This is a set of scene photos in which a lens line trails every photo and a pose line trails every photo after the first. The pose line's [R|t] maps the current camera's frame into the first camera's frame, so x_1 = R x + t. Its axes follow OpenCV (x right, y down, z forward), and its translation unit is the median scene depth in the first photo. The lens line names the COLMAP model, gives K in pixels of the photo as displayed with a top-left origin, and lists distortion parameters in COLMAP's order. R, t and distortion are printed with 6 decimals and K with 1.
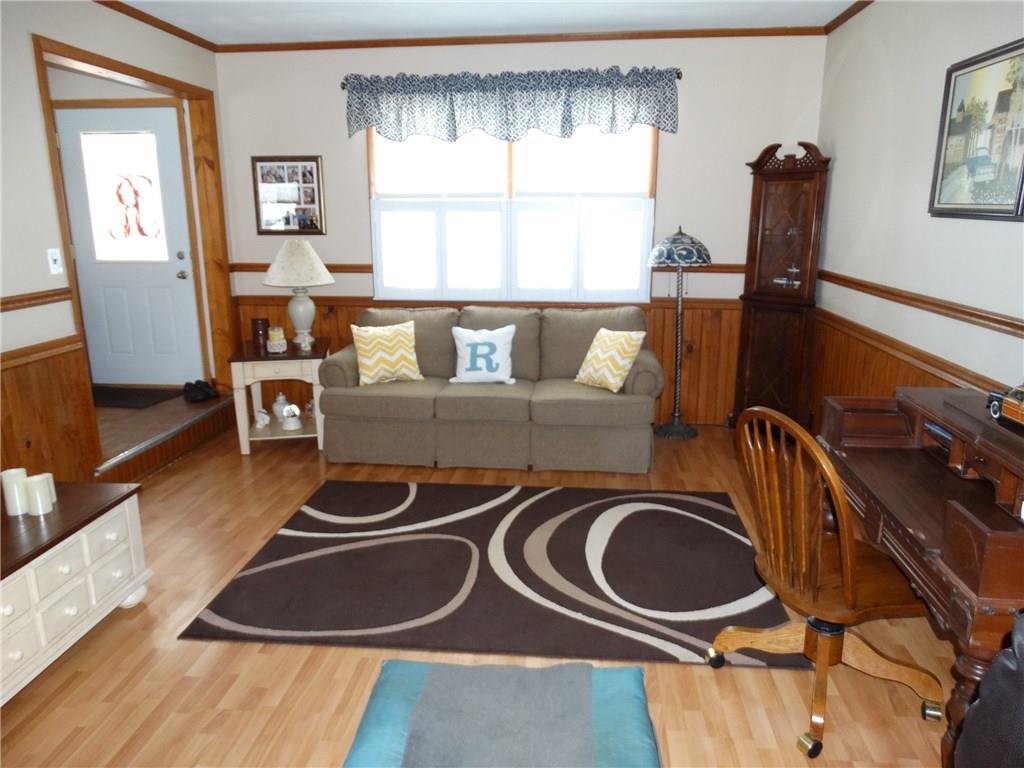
lens RADIAL K [[722.6, 0, 512.3], [0, 722.6, 375.7], [0, 0, 1]] dist [-0.002443, 0.000164]
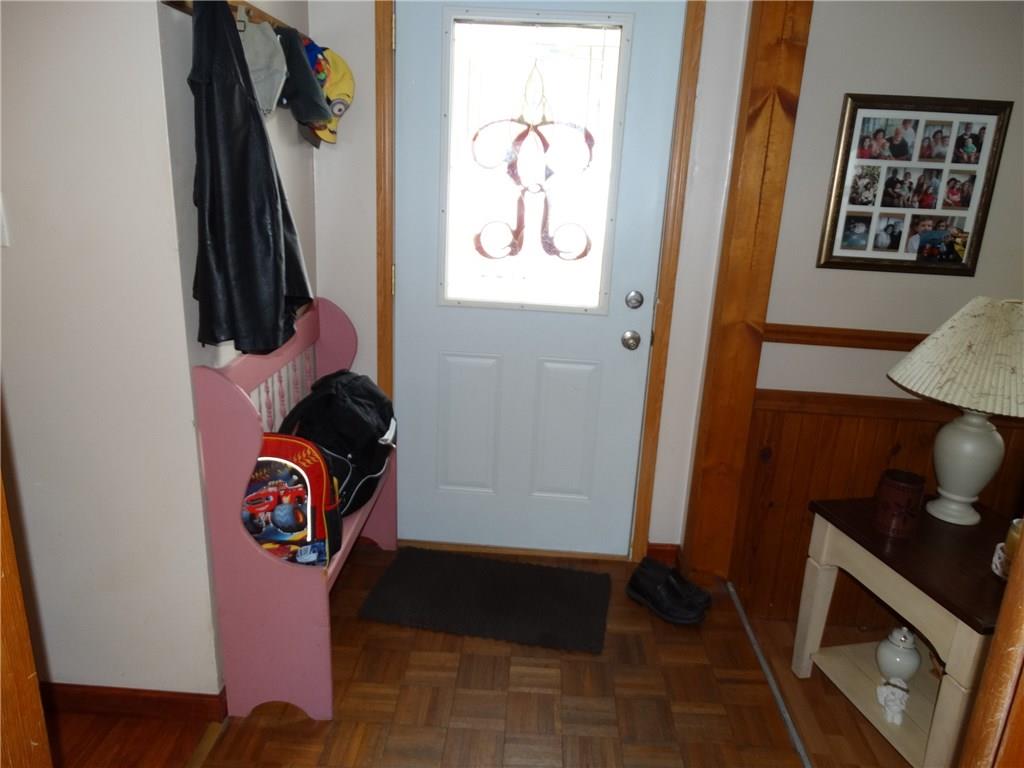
lens RADIAL K [[722.6, 0, 512.2], [0, 722.6, 393.1], [0, 0, 1]] dist [-0.002443, 0.000164]
pose [[0.997943, 0.038833, 0.051017, -0.580861], [-0.041795, 0.997422, 0.058338, -0.135020], [-0.048620, -0.060350, 0.996992, 0.547870]]
